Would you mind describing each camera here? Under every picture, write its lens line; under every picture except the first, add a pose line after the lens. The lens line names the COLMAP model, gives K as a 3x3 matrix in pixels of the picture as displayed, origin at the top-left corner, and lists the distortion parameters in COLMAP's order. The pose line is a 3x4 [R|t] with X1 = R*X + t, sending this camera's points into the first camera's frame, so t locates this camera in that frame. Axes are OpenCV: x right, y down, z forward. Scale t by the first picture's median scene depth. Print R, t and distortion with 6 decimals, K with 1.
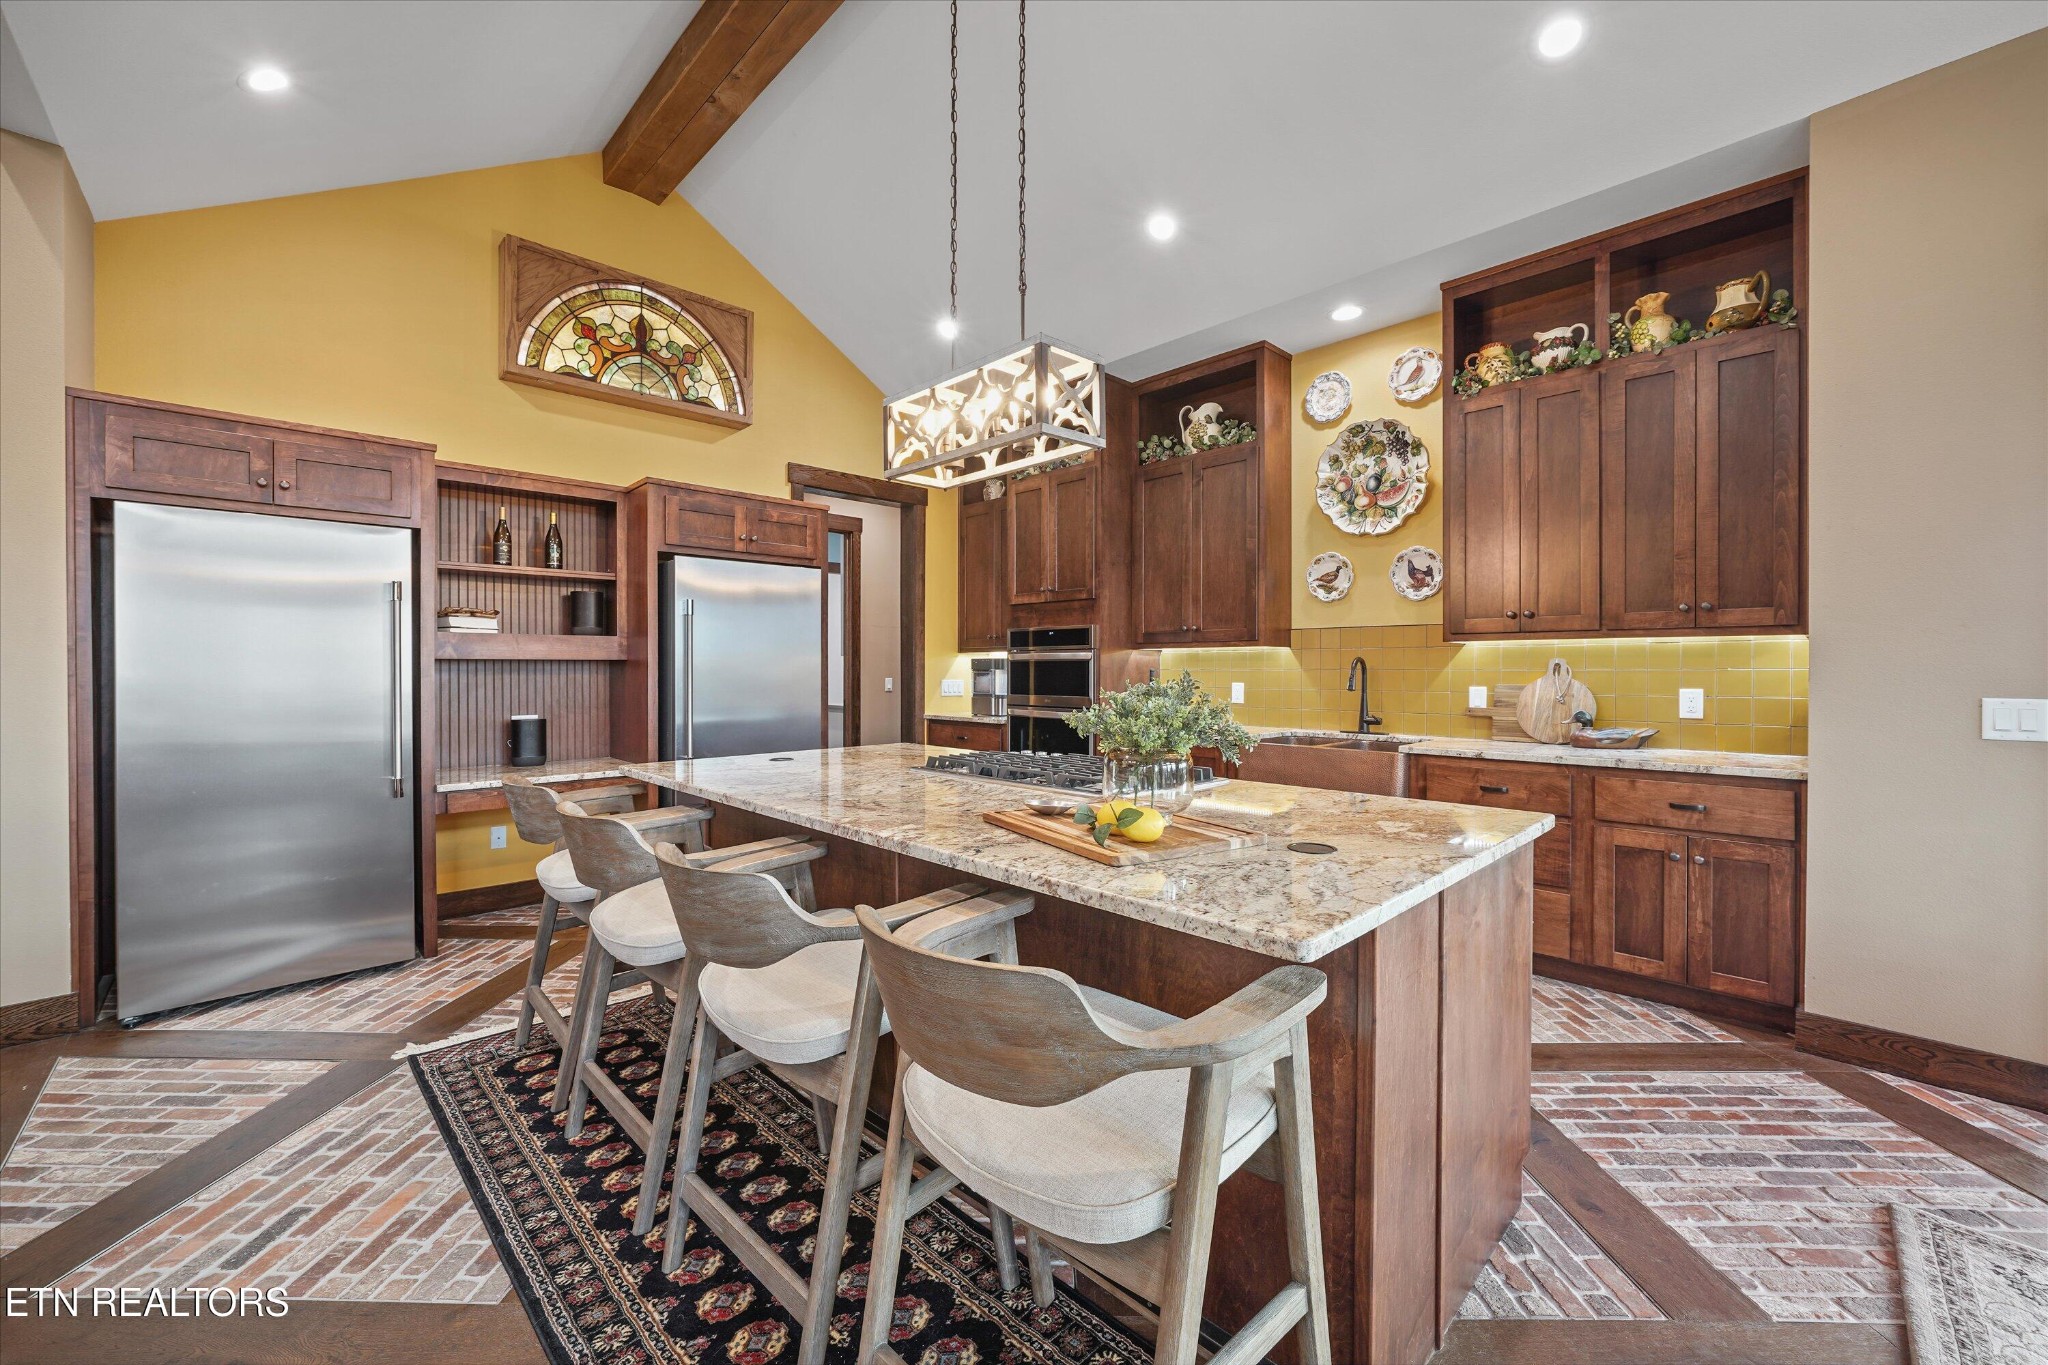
lens RADIAL K [[820.7, 0, 1006.0], [0, 820.7, 672.3], [0, 0, 1]] dist [-0.002102, 0.000270]
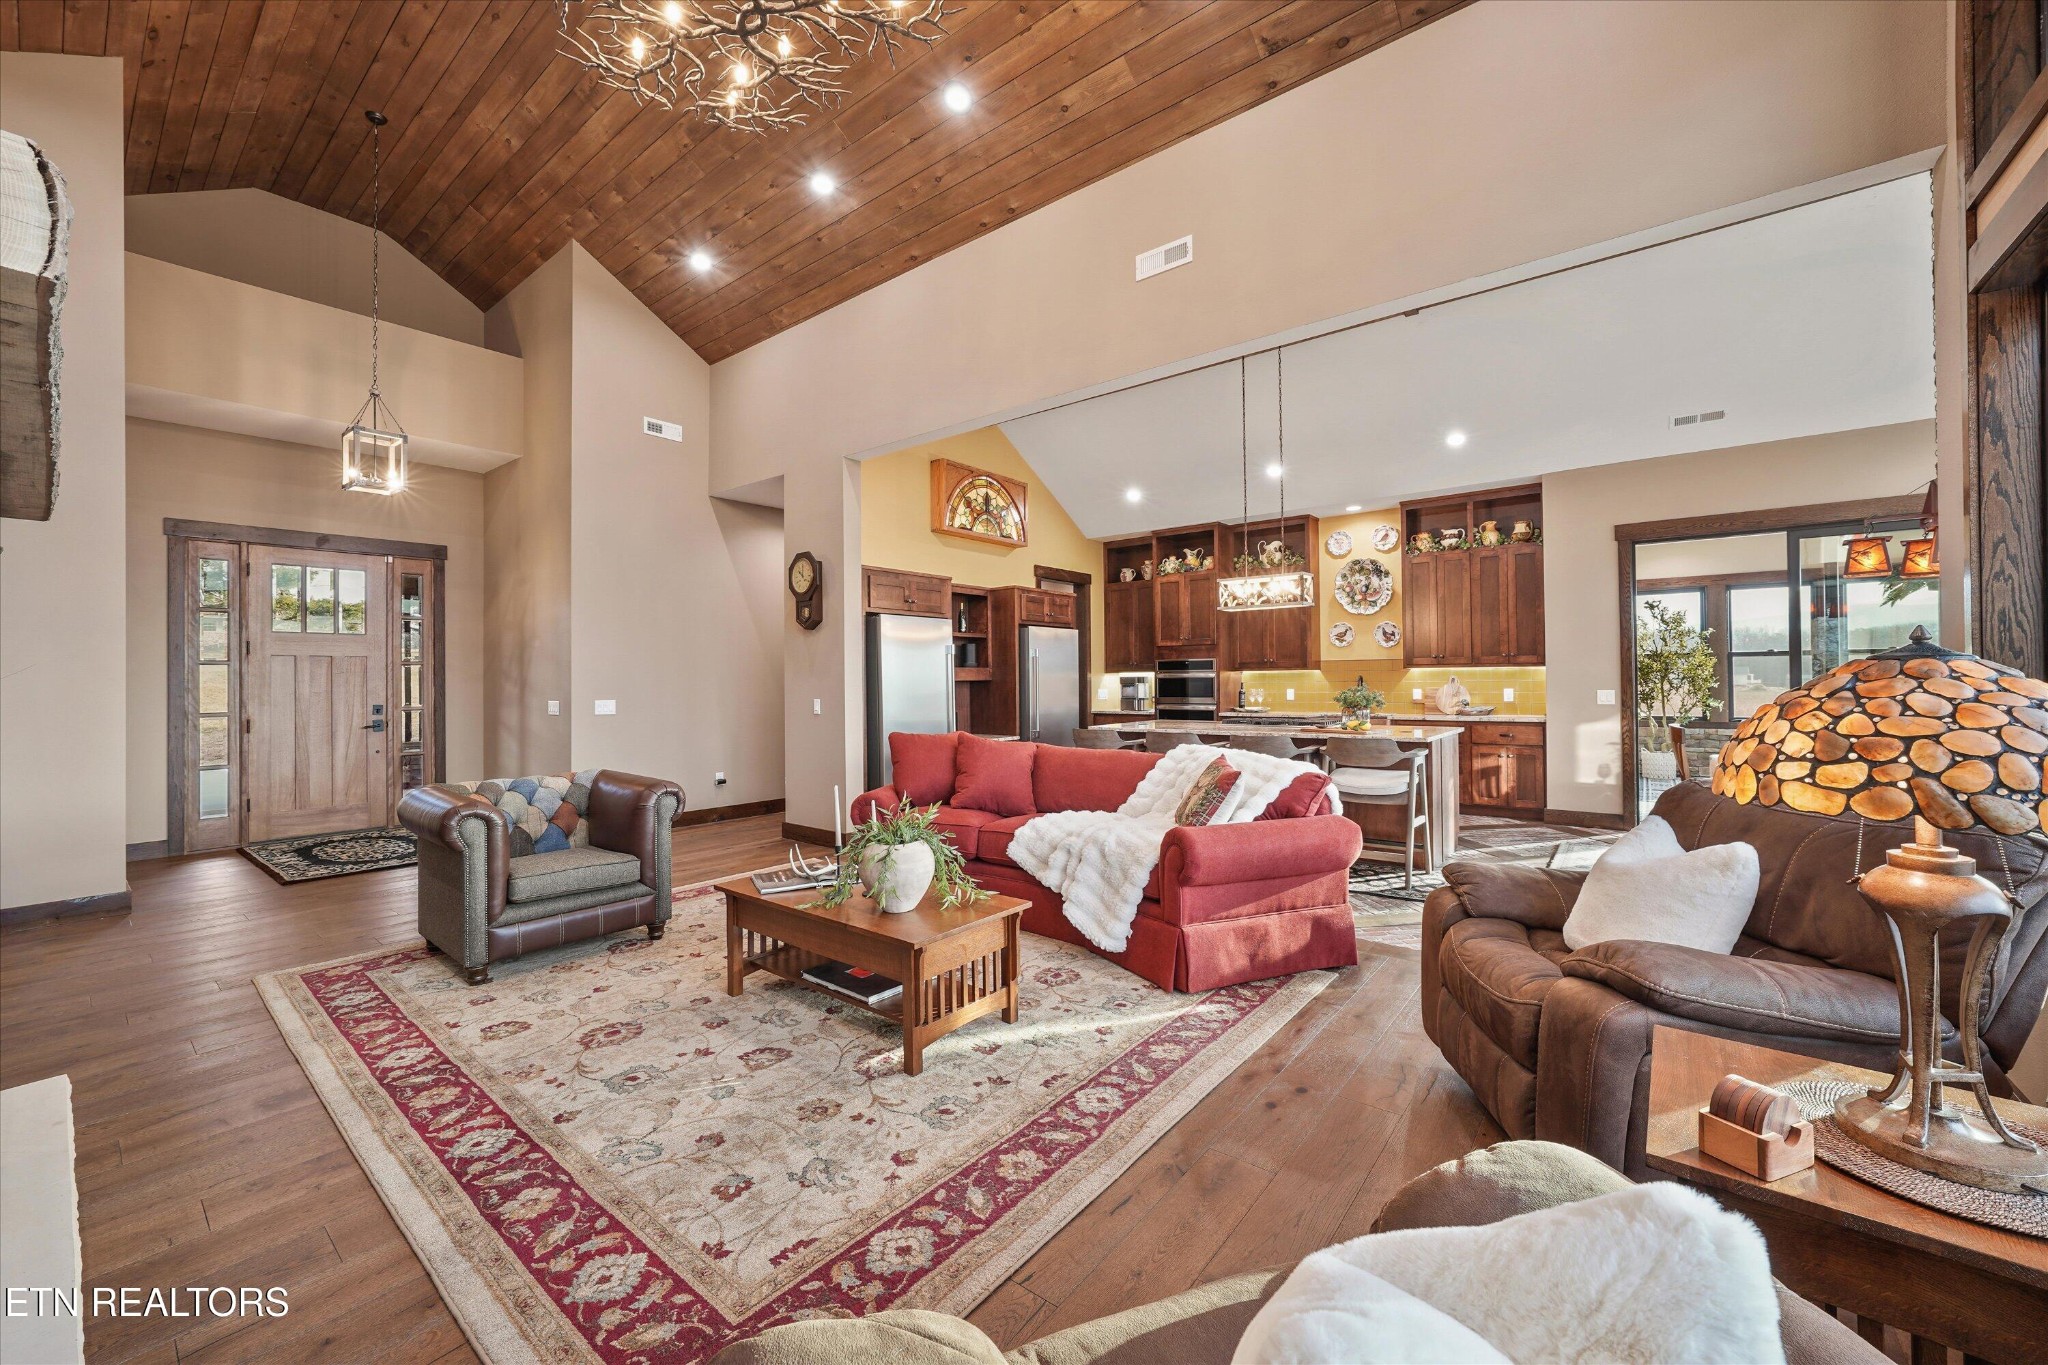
lens RADIAL K [[794.4, 0, 1020.9], [0, 794.4, 674.4], [0, 0, 1]] dist [-0.003076, 0.000486]
pose [[0.991592, -0.007802, 0.129165, -0.657275], [0.009498, 0.999877, -0.012520, -0.004875], [-0.129051, 0.013641, 0.991544, -0.839533]]
